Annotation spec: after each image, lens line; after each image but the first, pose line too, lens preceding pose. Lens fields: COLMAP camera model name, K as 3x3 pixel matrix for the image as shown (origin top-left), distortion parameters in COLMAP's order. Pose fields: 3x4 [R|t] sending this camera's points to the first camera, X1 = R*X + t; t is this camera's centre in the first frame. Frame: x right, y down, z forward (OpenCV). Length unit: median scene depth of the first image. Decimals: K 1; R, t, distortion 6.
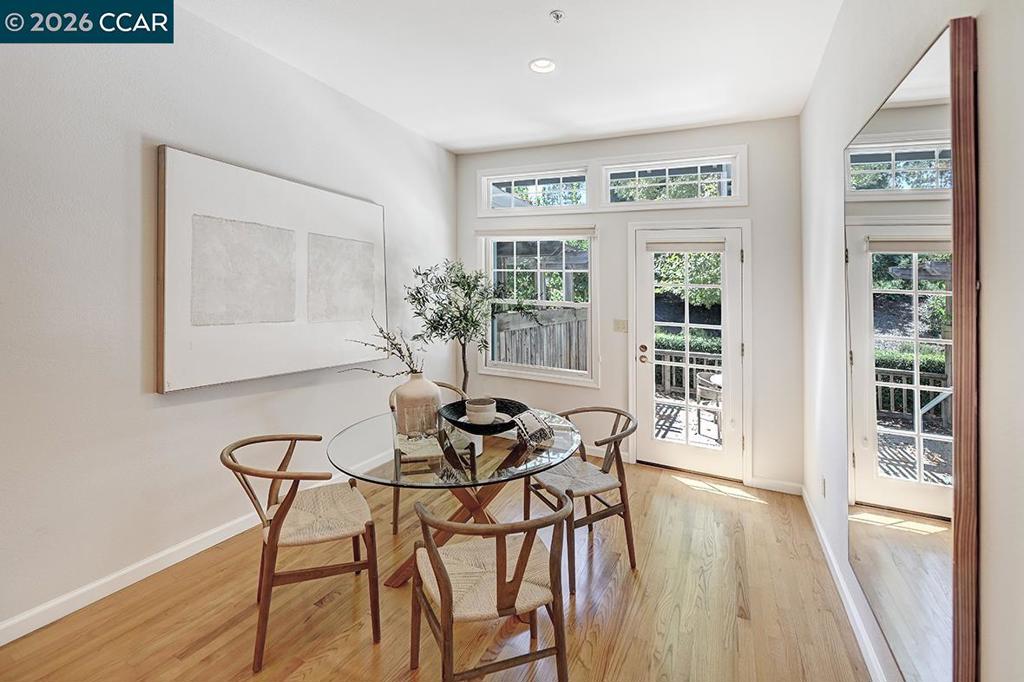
lens RADIAL K [[433.3, 0, 517.3], [0, 433.3, 309.6], [0, 0, 1]] dist [-0.010450, -0.000002]
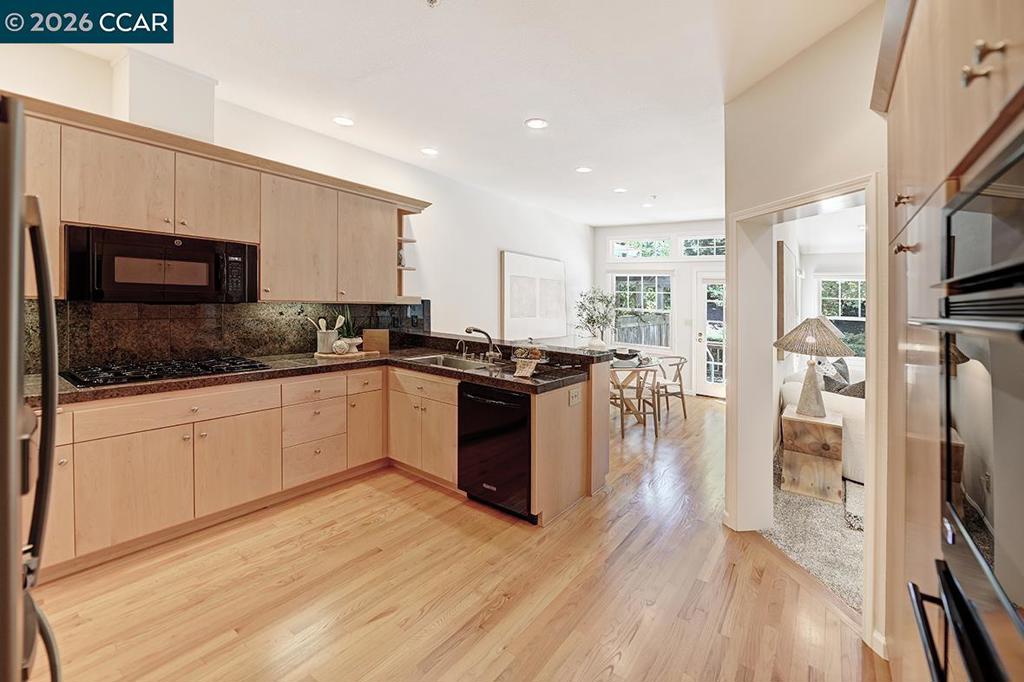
lens RADIAL K [[433.3, 0, 517.3], [0, 433.3, 309.6], [0, 0, 1]] dist [-0.010450, -0.000002]
pose [[0.979305, 0.007360, -0.202256, -0.104181], [-0.010992, 0.999798, -0.016843, 0.019890], [0.202091, 0.018718, 0.979188, -0.961433]]
